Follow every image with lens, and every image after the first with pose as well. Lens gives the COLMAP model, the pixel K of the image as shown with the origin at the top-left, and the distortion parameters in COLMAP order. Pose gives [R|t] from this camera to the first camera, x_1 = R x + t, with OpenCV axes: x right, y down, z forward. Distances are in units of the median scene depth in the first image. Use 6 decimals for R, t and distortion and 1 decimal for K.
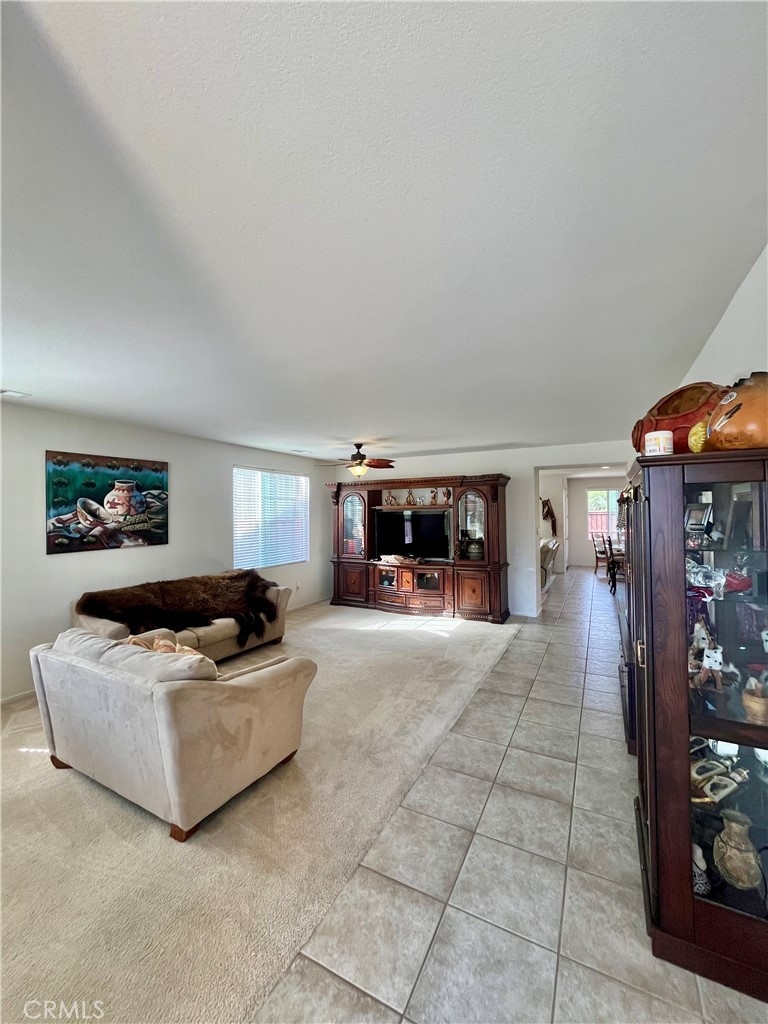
lens RADIAL K [[412.2, 0, 385.5], [0, 412.2, 508.2], [0, 0, 1]] dist [-0.001827, -0.000313]
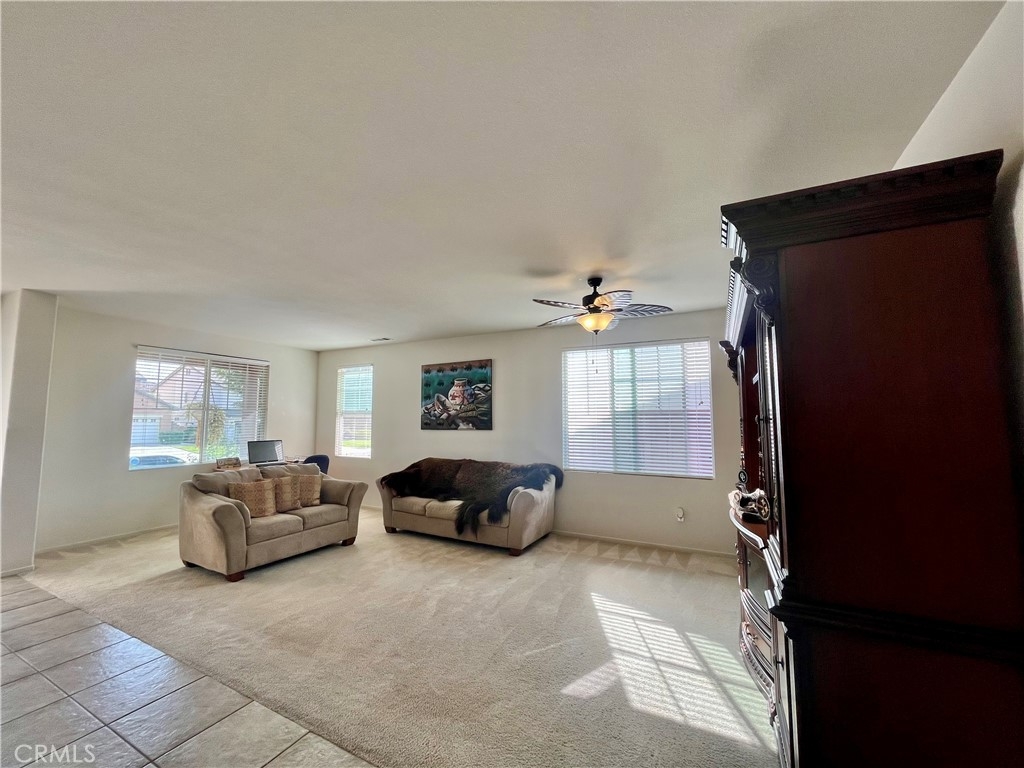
lens RADIAL K [[412.2, 0, 505.8], [0, 412.2, 384.0], [0, 0, 1]] dist [-0.001827, -0.000313]
pose [[-0.002774, -0.089513, -0.995982, 0.682705], [0.003495, 0.995979, -0.089522, 0.069419], [0.999990, -0.003729, -0.002450, 1.146765]]
